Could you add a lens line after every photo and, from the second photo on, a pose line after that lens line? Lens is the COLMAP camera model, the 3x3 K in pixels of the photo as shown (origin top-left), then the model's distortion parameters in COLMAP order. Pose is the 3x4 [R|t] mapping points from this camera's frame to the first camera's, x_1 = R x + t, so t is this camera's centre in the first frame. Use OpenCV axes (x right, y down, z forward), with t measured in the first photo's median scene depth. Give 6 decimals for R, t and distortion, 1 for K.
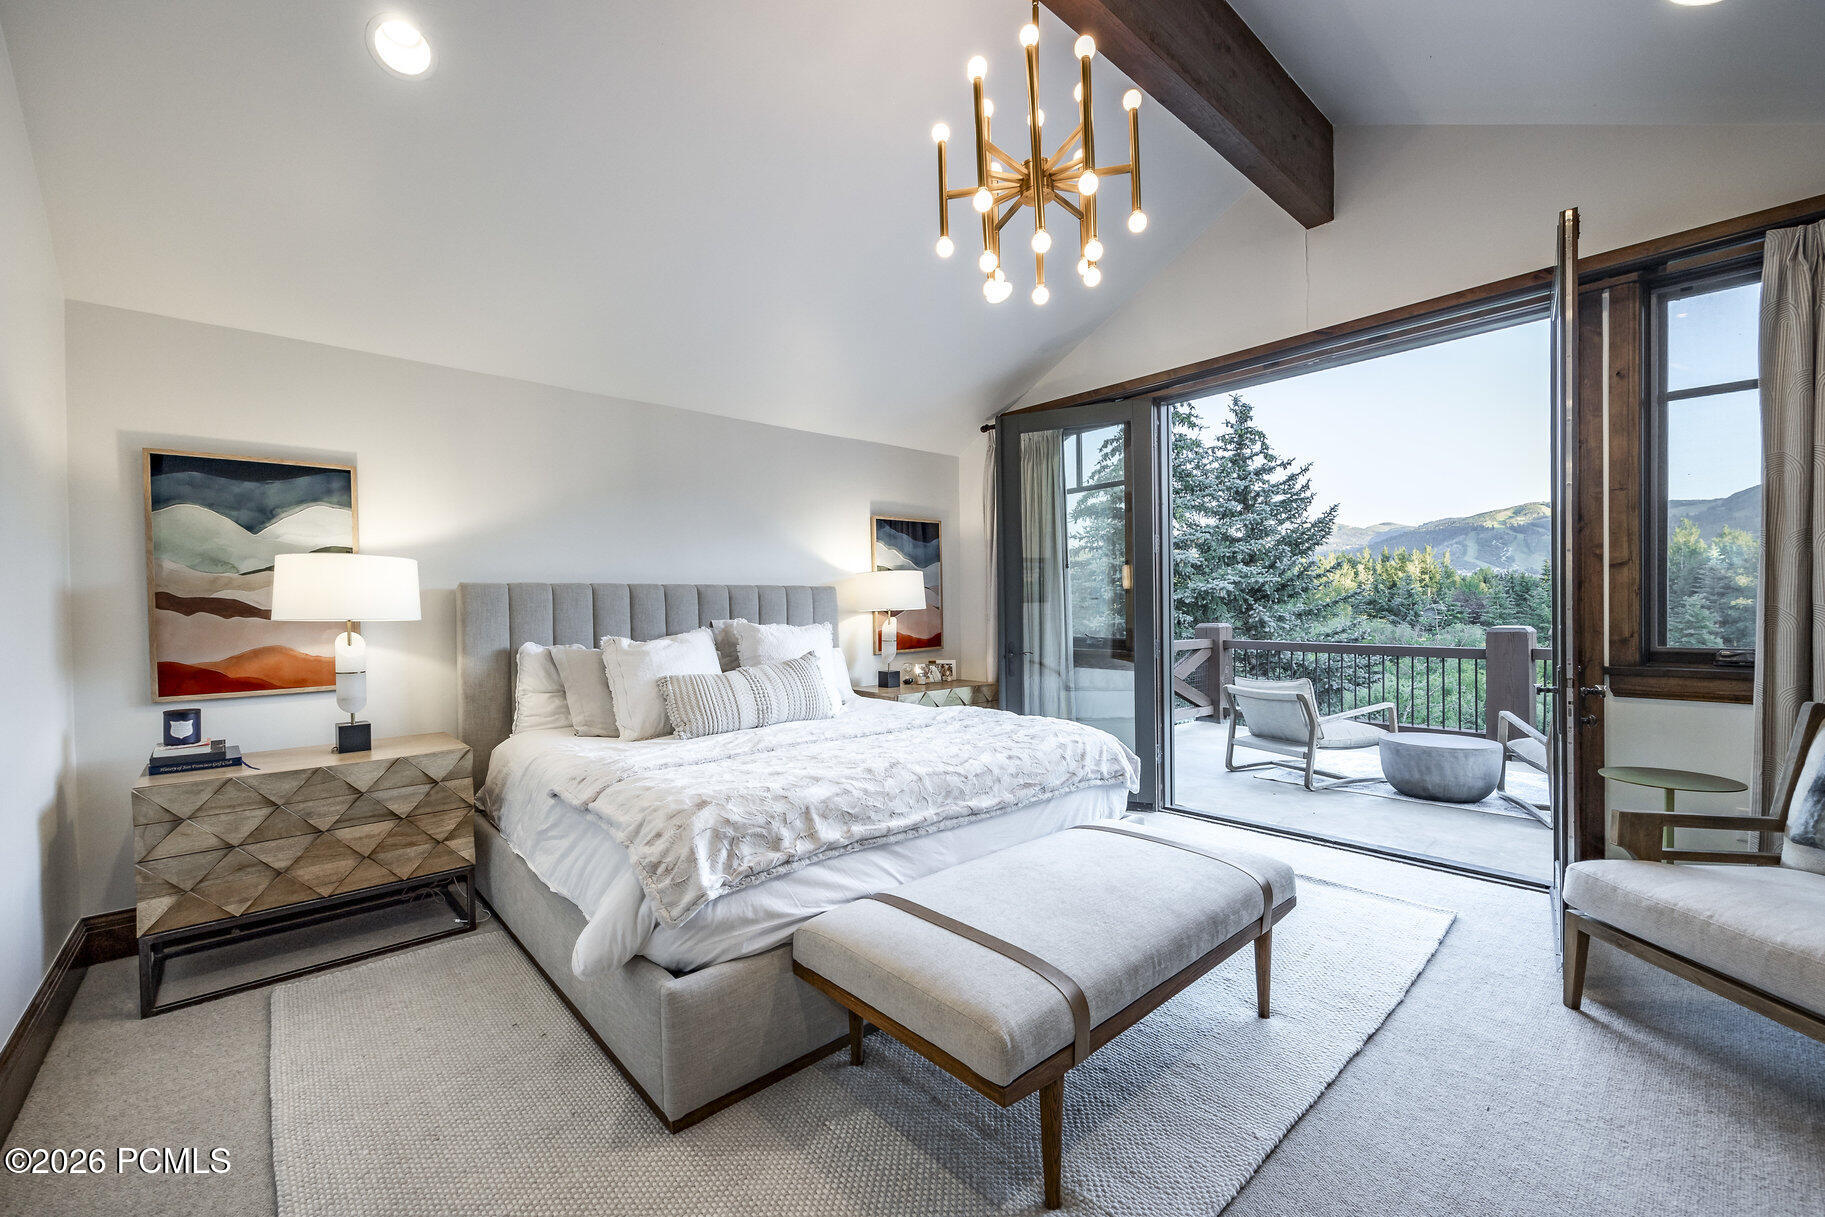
lens RADIAL K [[782.4, 0, 903.0], [0, 782.4, 612.1], [0, 0, 1]] dist [-0.001850, -0.000832]
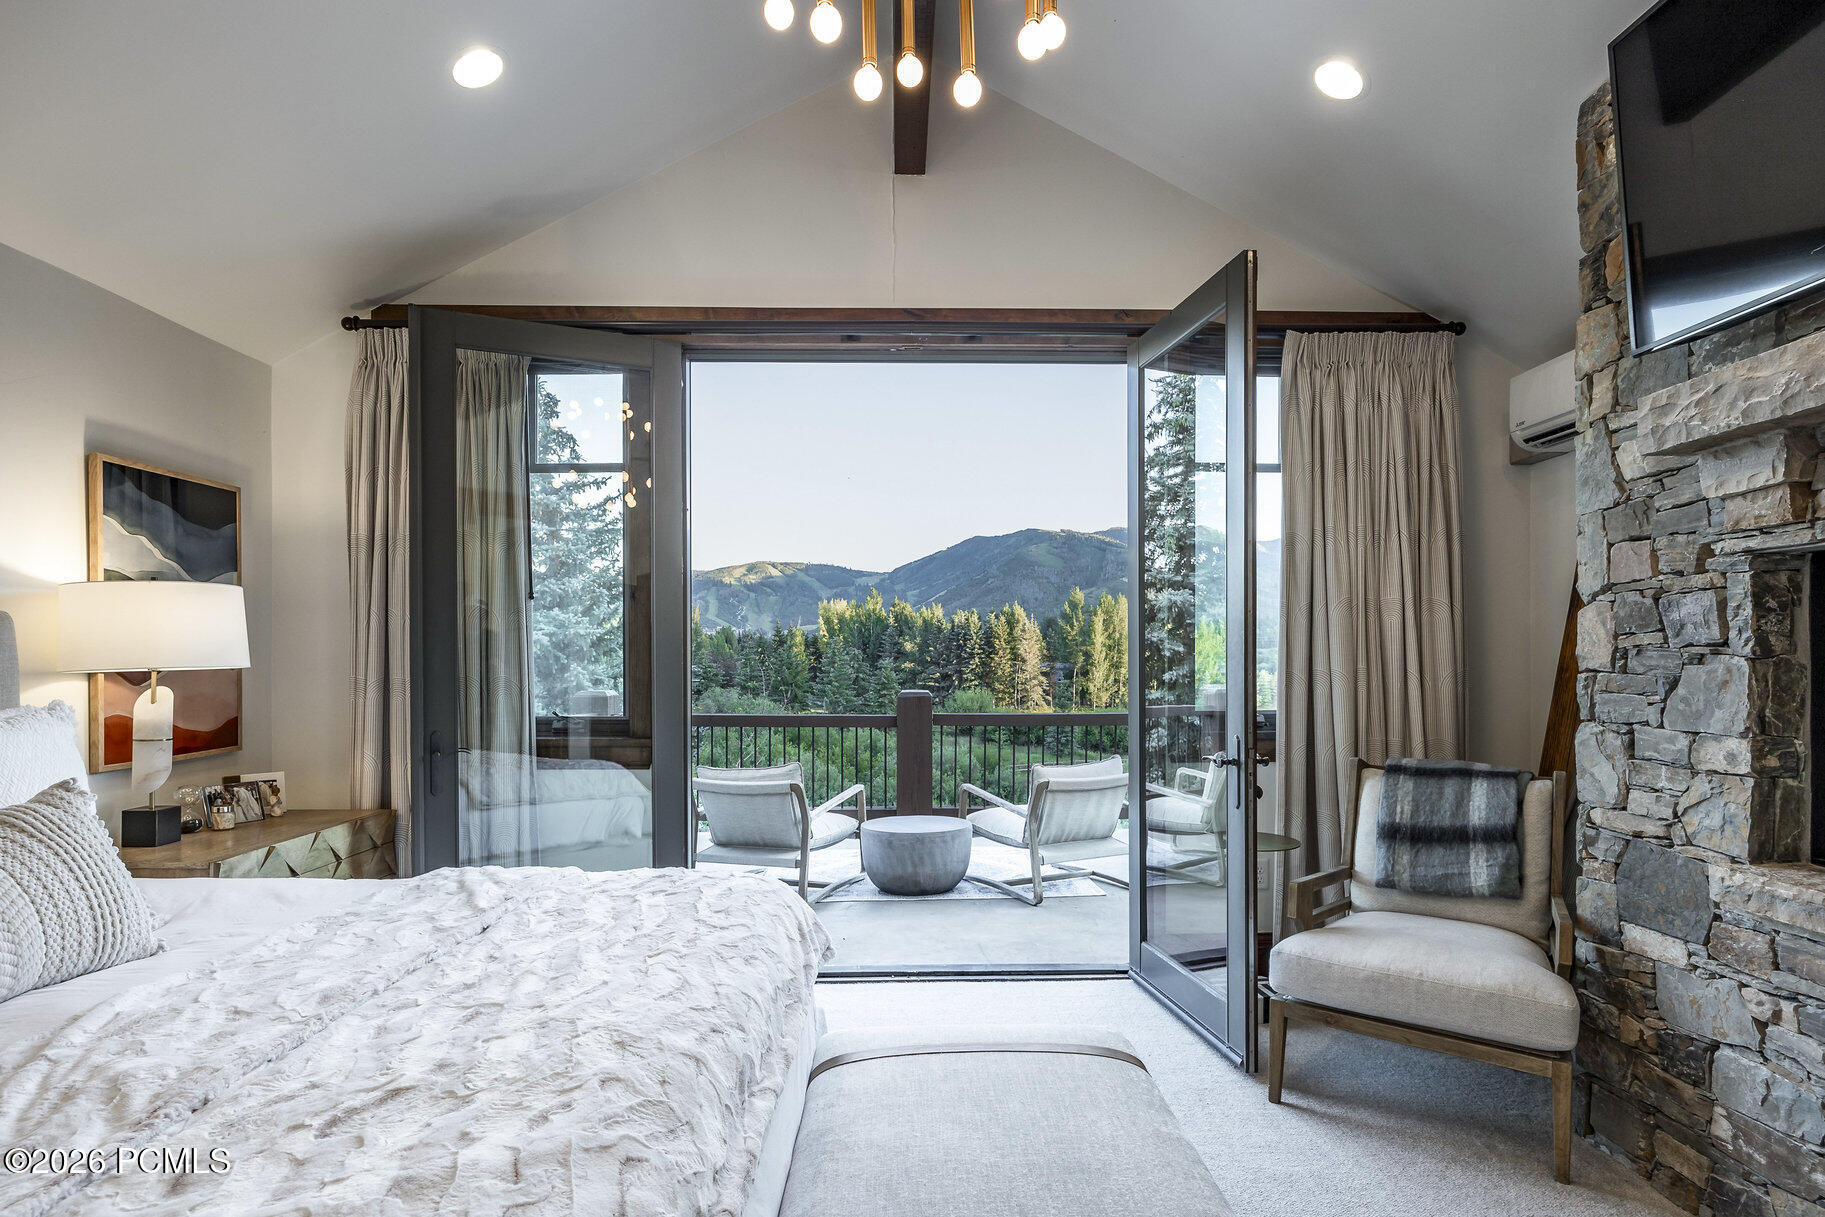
lens RADIAL K [[1009.7, 0, 974.3], [0, 1009.7, 658.0], [0, 0, 1]] dist [-0.022421, 0.000513]
pose [[0.626155, 0.013978, 0.779573, -0.155051], [-0.002180, 0.999867, -0.016178, -0.001382], [-0.779696, 0.008431, 0.626102, 0.264966]]
